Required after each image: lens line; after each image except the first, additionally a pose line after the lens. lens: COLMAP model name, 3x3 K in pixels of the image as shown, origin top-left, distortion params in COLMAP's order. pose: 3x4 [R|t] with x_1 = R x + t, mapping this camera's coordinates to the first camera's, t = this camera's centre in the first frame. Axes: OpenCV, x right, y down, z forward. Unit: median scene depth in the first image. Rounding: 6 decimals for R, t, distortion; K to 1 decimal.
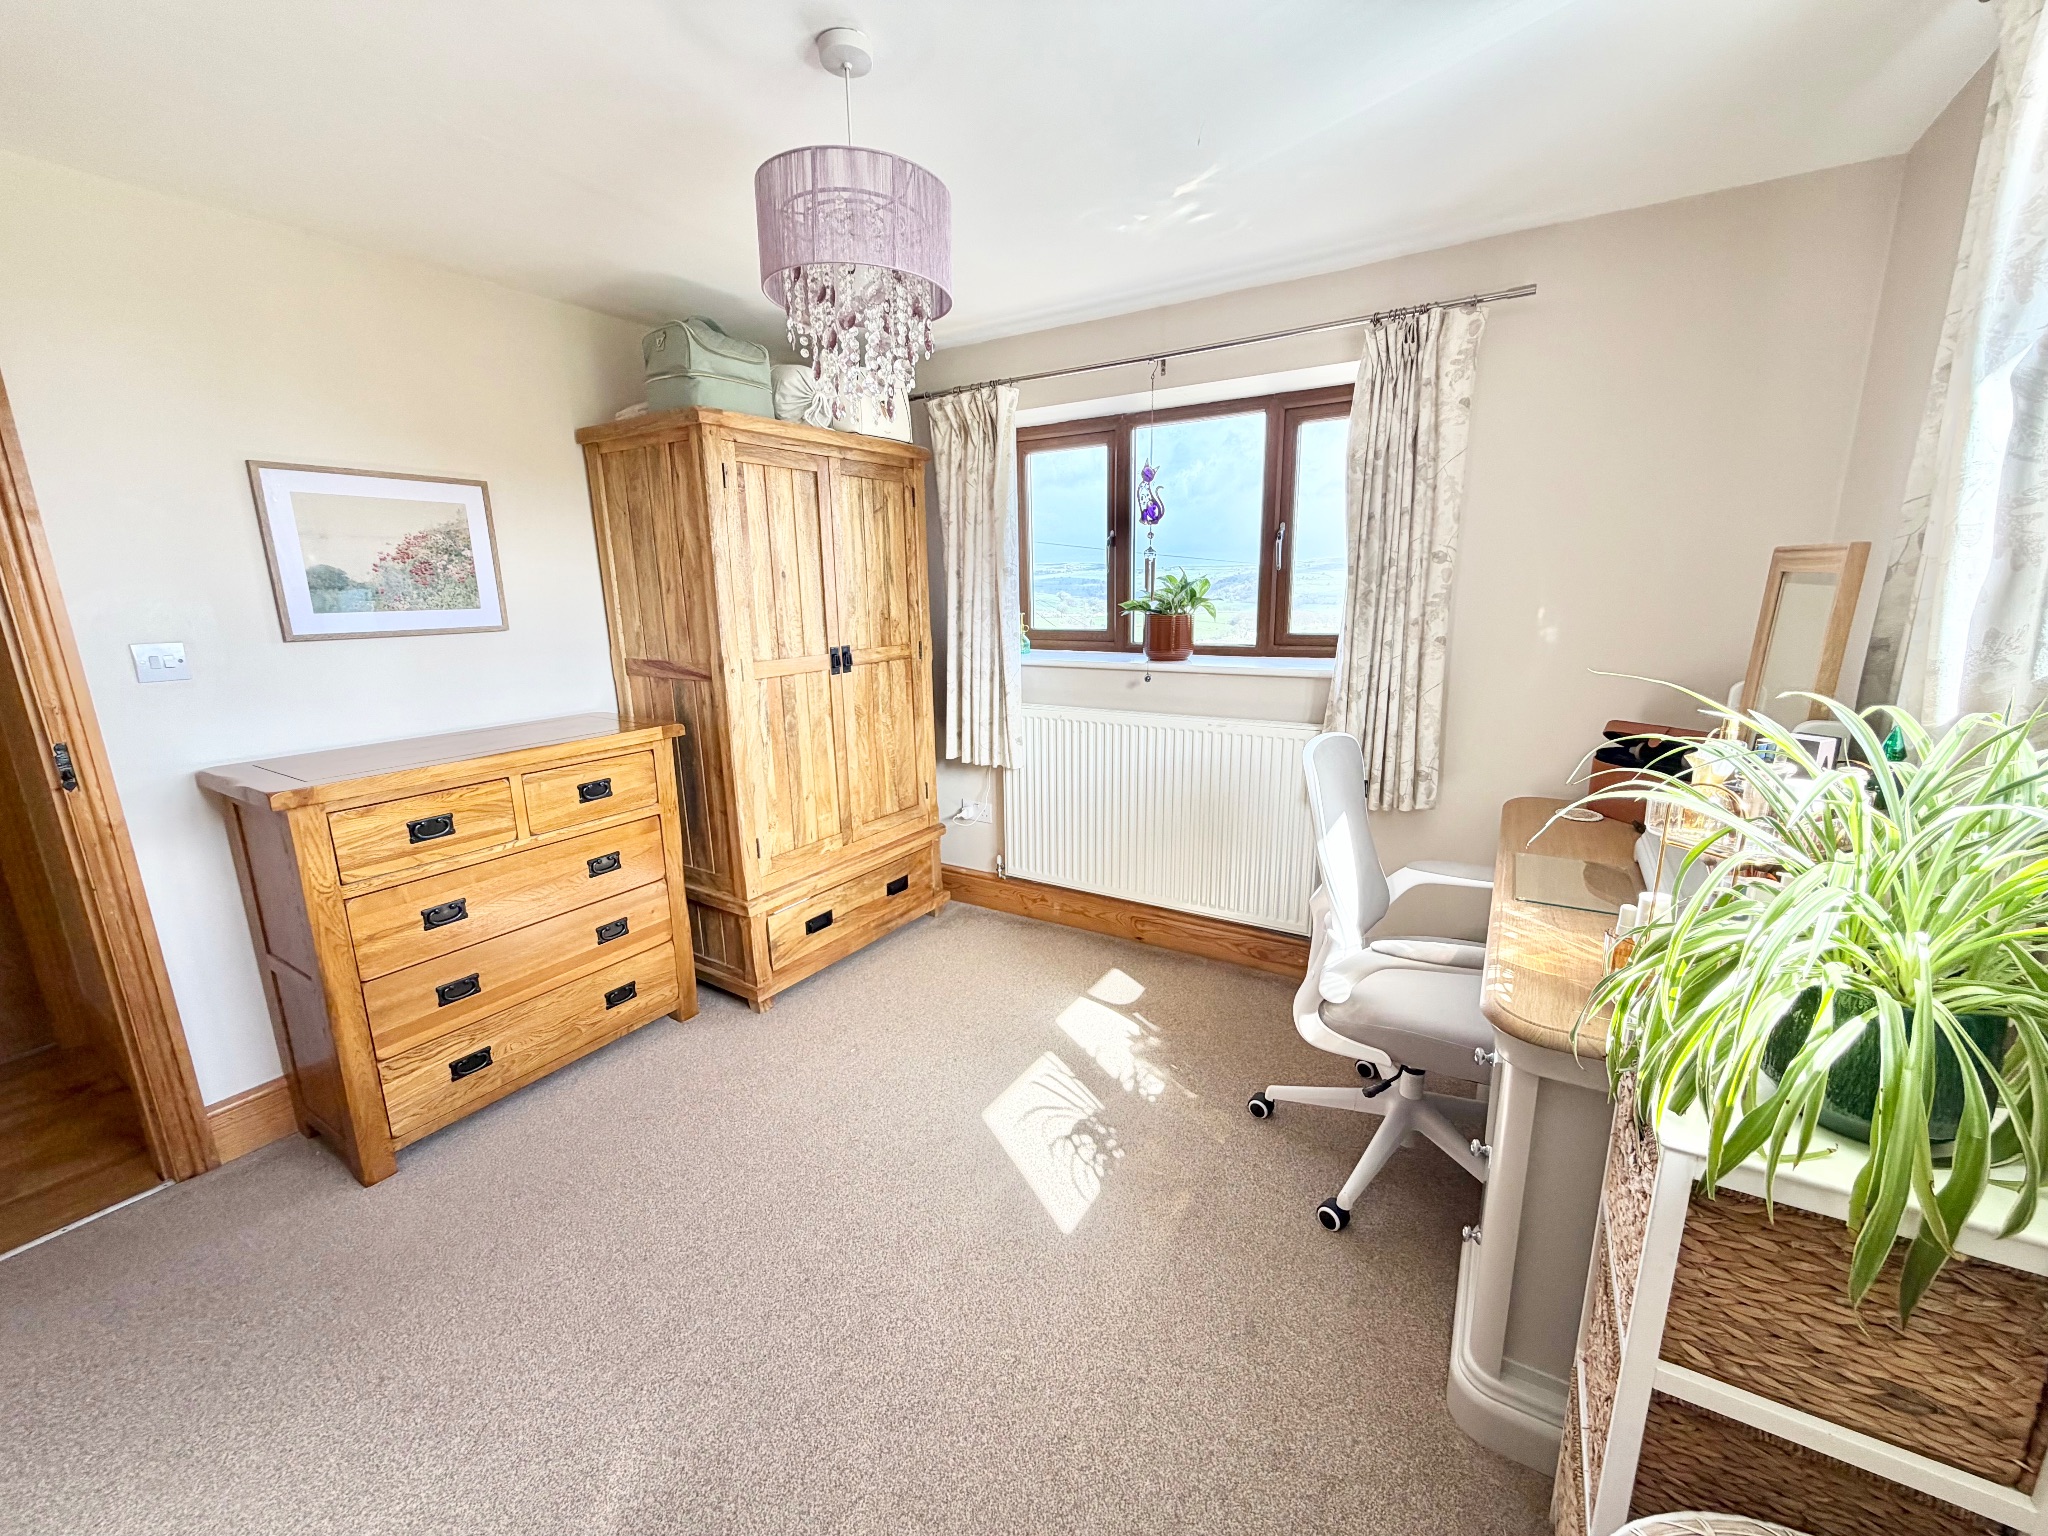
lens RADIAL K [[814.8, 0, 1012.5], [0, 814.8, 764.6], [0, 0, 1]] dist [0.000145, 0.000043]
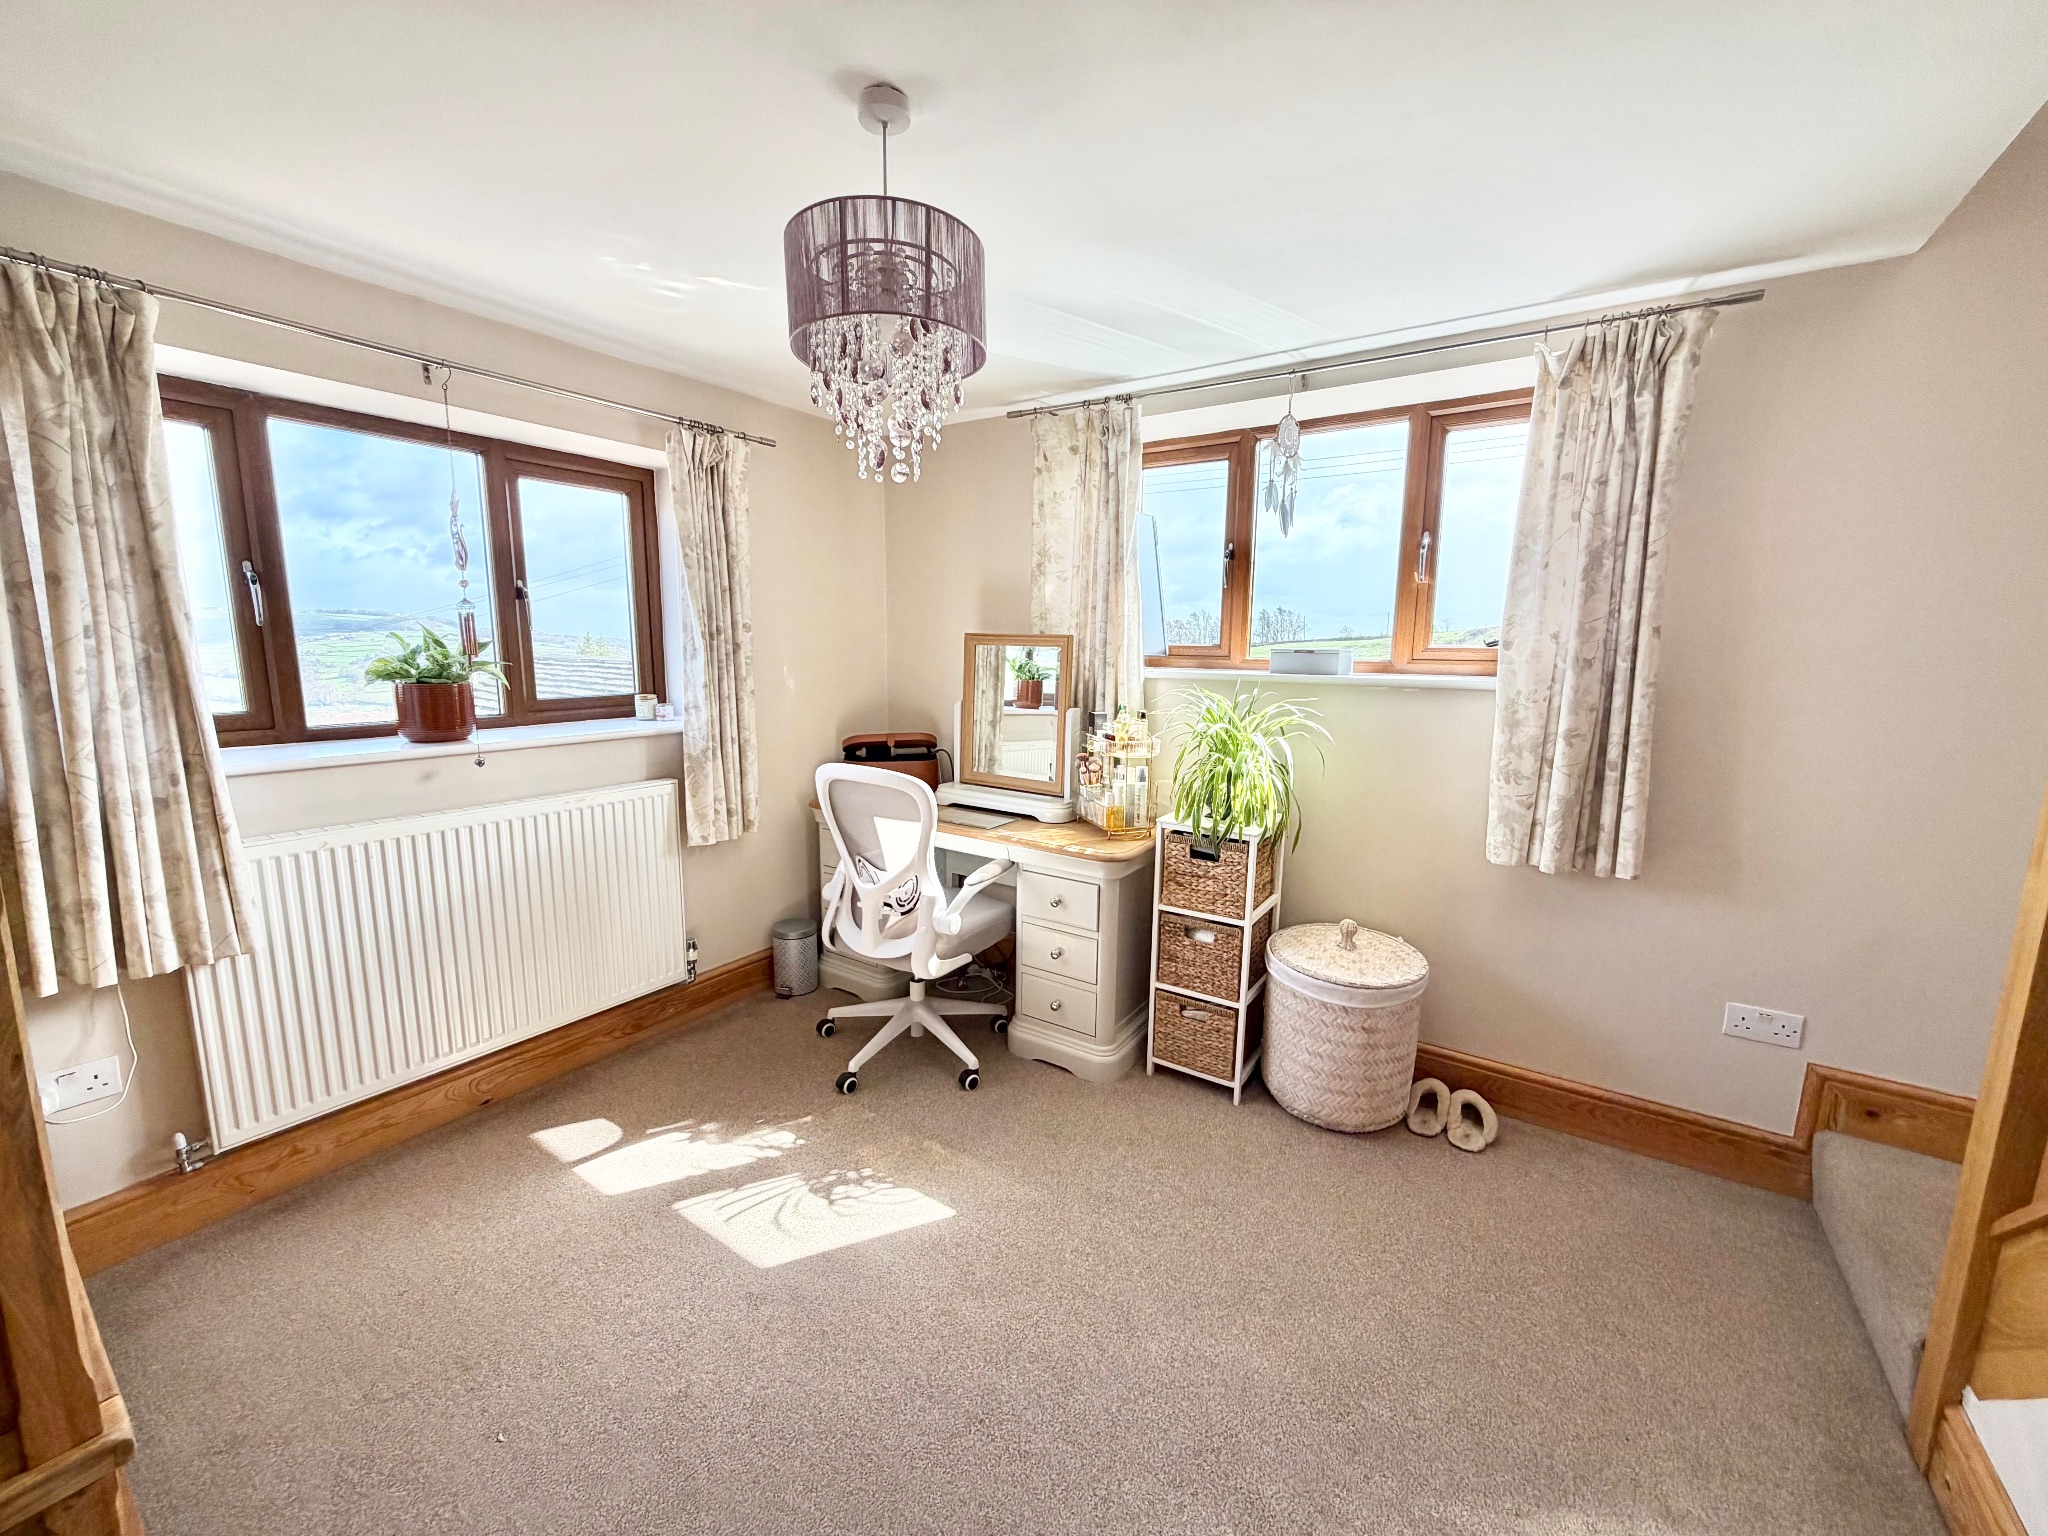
lens RADIAL K [[814.8, 0, 1019.0], [0, 814.8, 765.2], [0, 0, 1]] dist [0.000145, 0.000043]
pose [[0.036009, -0.134364, 0.990278, -0.688252], [0.207245, 0.970382, 0.124128, -0.108049], [-0.977626, 0.200760, 0.062789, 0.508633]]
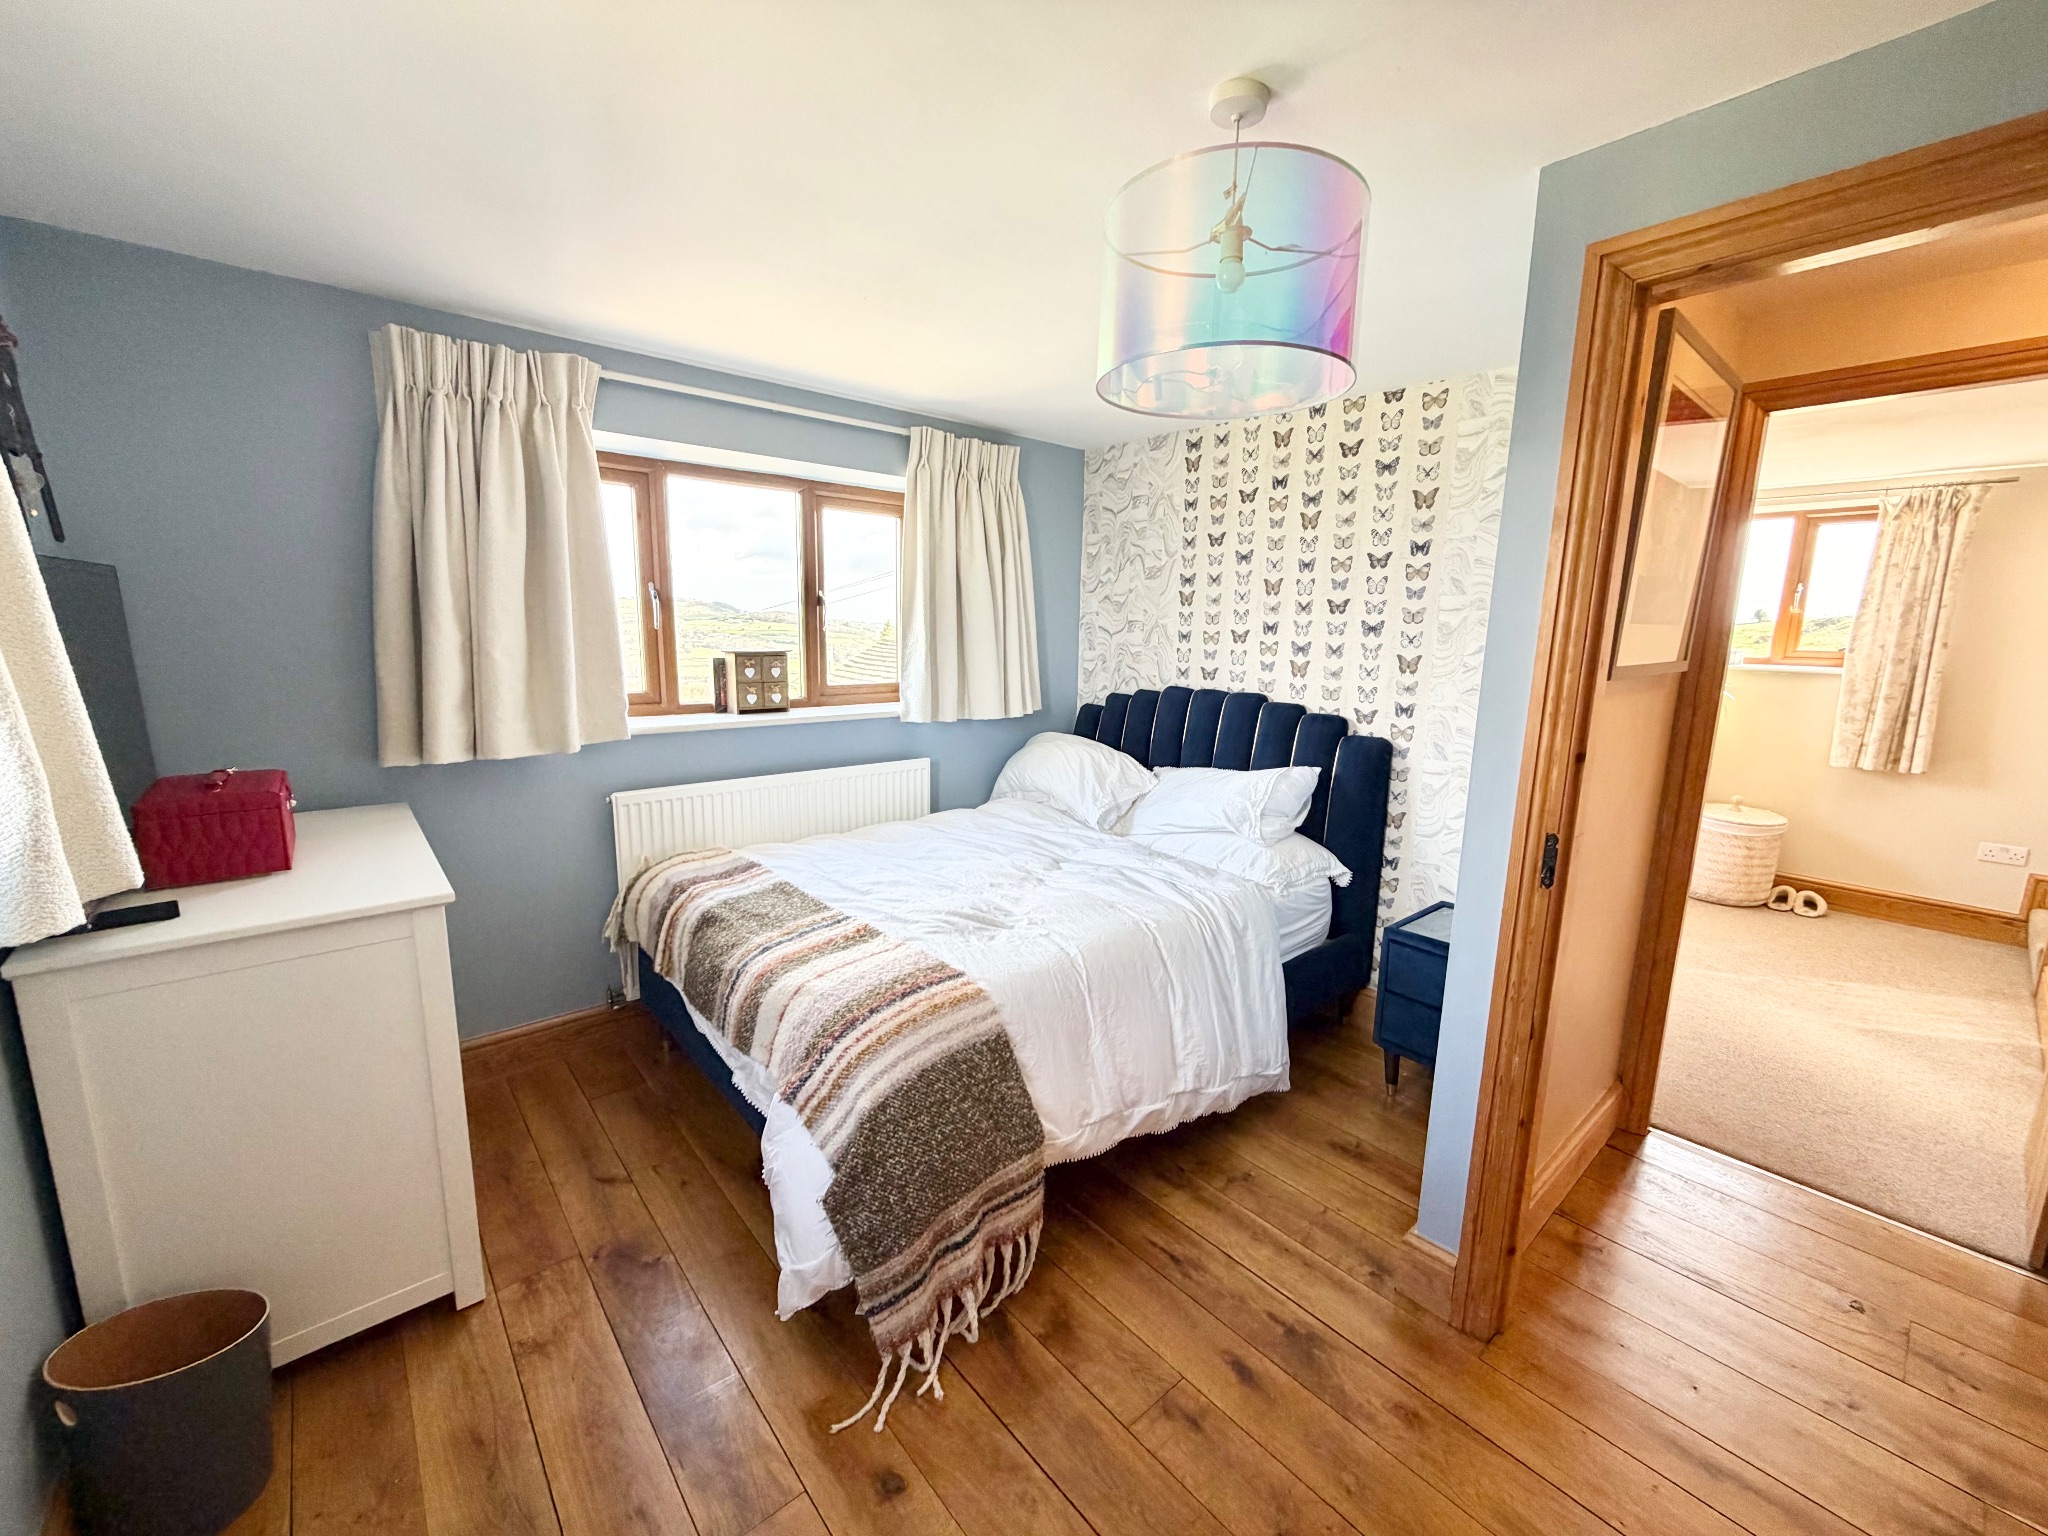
lens RADIAL K [[814.8, 0, 1016.3], [0, 814.8, 779.9], [0, 0, 1]] dist [0.000145, 0.000043]
pose [[0.303548, -0.138108, 0.942754, -0.738194], [0.181403, 0.979719, 0.085114, -0.112197], [-0.935388, 0.145182, 0.322445, 0.533728]]
